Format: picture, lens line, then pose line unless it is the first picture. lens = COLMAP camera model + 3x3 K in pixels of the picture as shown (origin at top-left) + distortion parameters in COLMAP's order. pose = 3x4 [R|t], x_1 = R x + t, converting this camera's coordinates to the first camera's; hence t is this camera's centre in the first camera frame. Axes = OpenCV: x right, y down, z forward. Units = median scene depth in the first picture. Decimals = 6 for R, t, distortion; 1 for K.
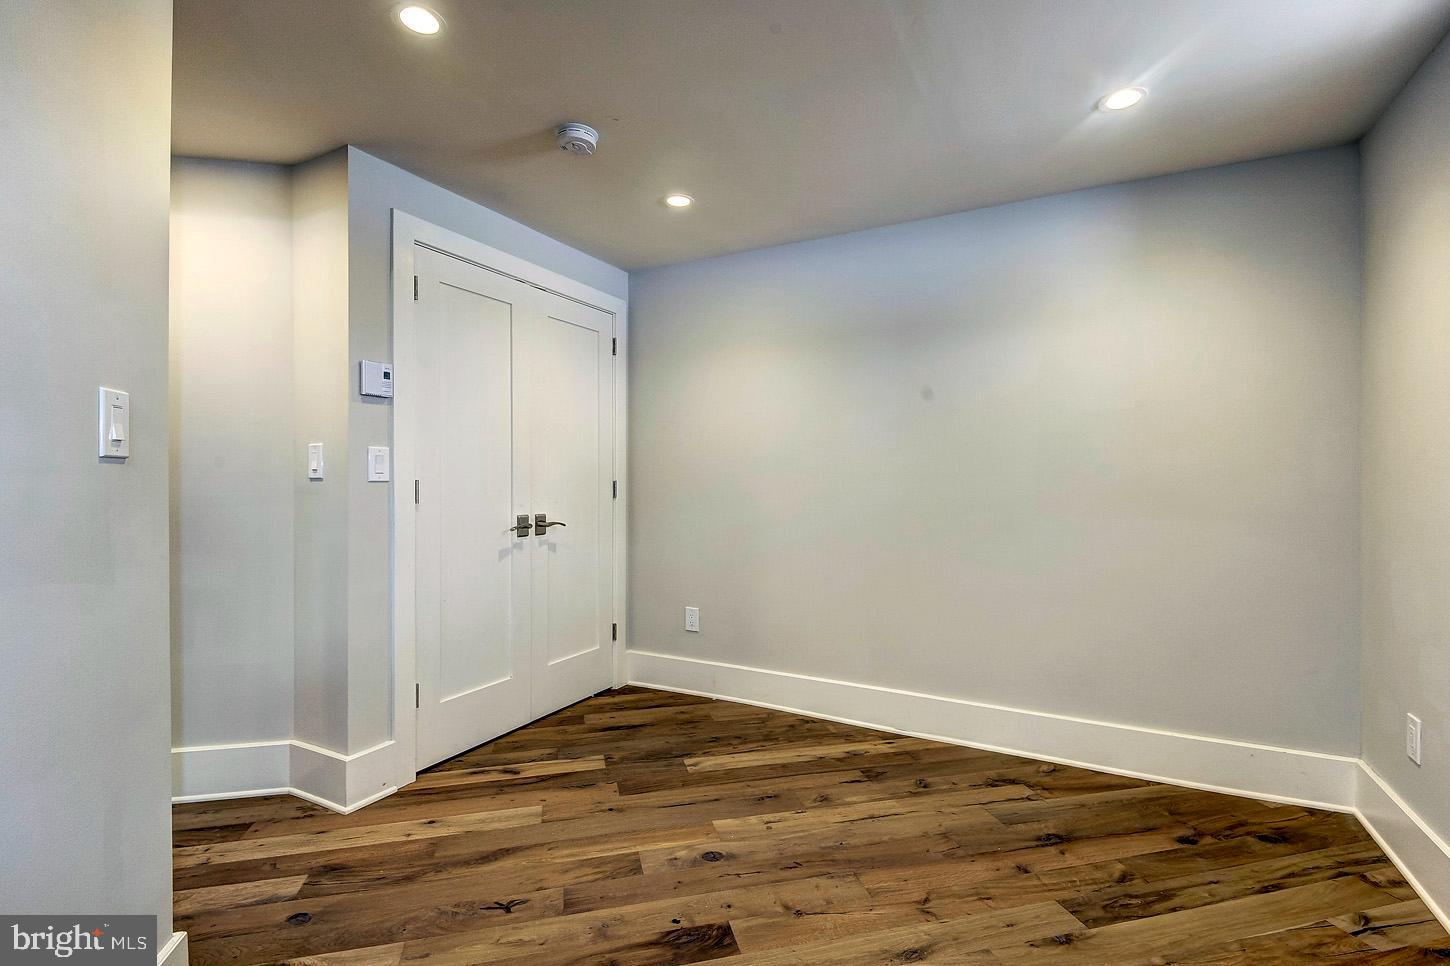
lens RADIAL K [[663.2, 0, 724.5], [0, 663.2, 482.3], [0, 0, 1]] dist [0.009830, -0.002471]
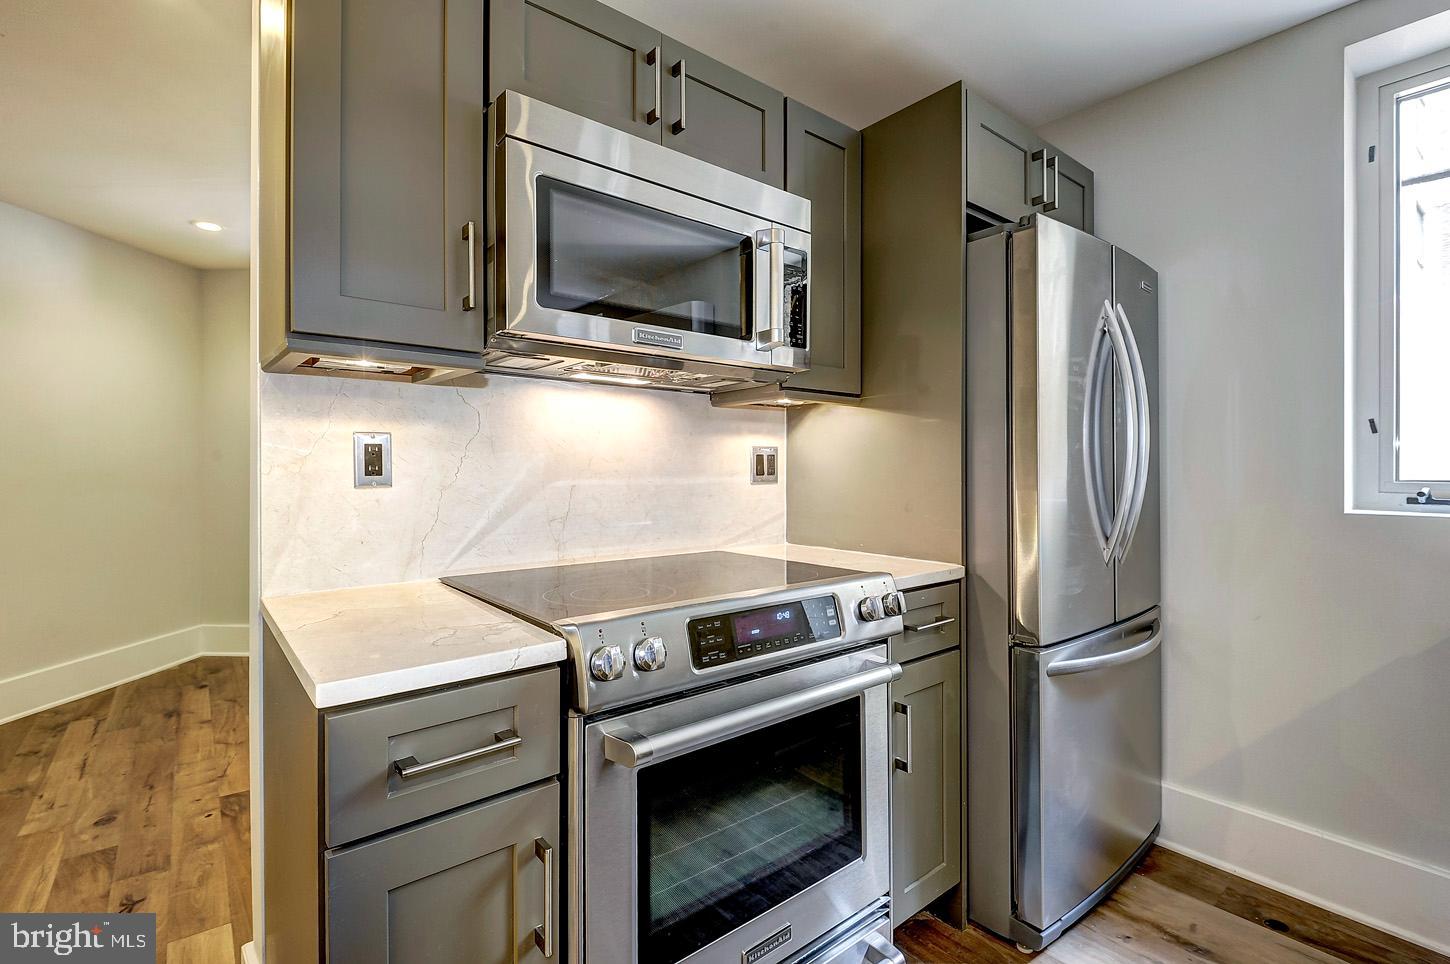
lens RADIAL K [[663.2, 0, 719.8], [0, 663.2, 473.6], [0, 0, 1]] dist [0.009830, -0.002471]
pose [[-0.424314, -0.002920, 0.905510, -1.378548], [0.003530, 0.999982, 0.004878, 0.012533], [-0.905508, 0.005267, -0.424296, 0.563911]]
